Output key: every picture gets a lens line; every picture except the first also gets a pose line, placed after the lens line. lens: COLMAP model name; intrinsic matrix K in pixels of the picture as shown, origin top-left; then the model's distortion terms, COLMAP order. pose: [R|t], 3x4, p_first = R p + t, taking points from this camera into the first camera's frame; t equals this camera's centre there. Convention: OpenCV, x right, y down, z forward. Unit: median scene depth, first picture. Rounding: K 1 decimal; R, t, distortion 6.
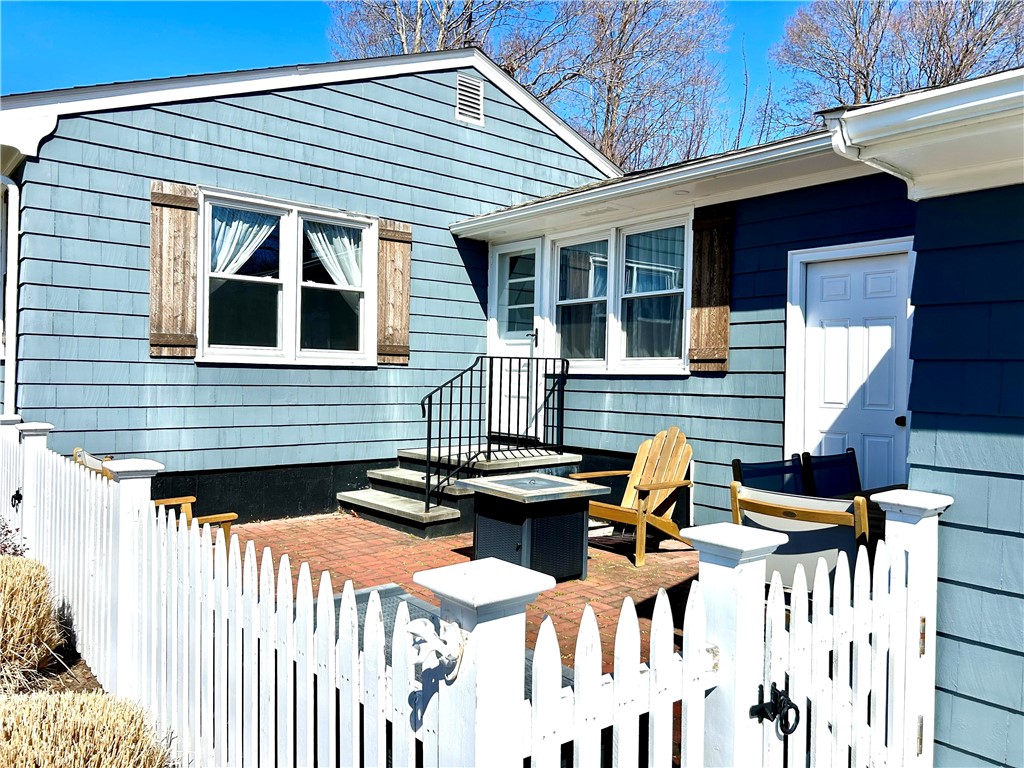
lens RADIAL K [[768.7, 0, 506.4], [0, 768.7, 380.7], [0, 0, 1]] dist [0.069765, -0.078019]
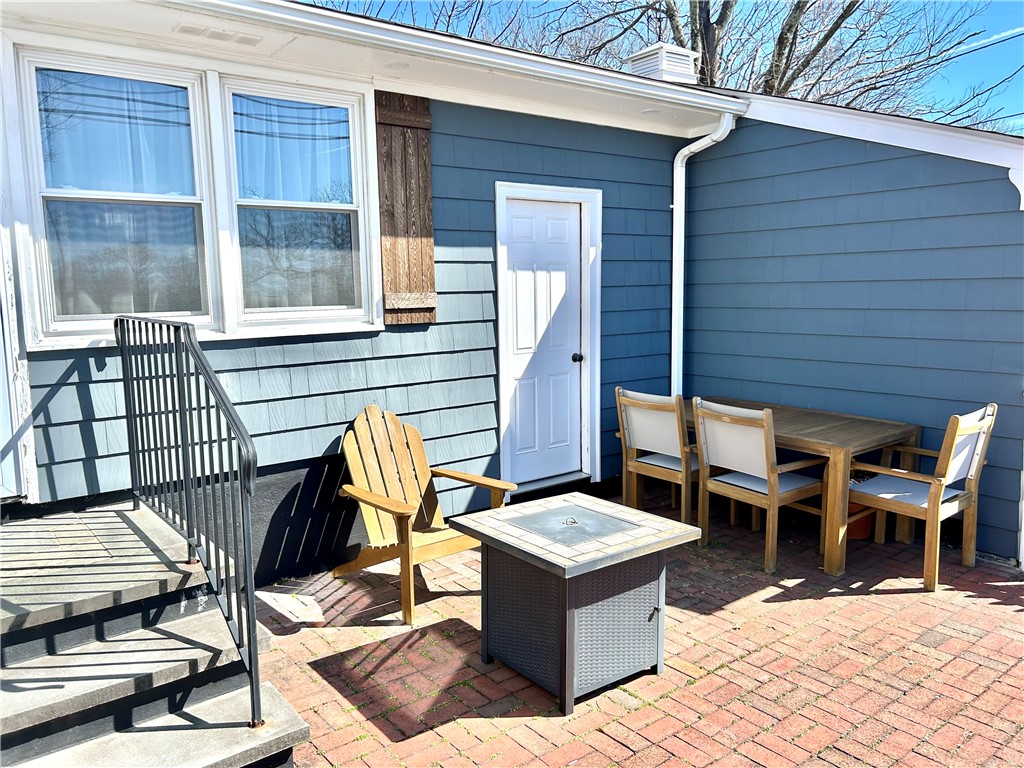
lens RADIAL K [[768.7, 0, 511.1], [0, 768.7, 386.2], [0, 0, 1]] dist [0.069765, -0.078019]
pose [[0.031757, -0.141966, 0.989362, -0.490240], [0.028434, 0.989589, 0.141086, -0.055431], [-0.999091, 0.023651, 0.035463, 0.877829]]
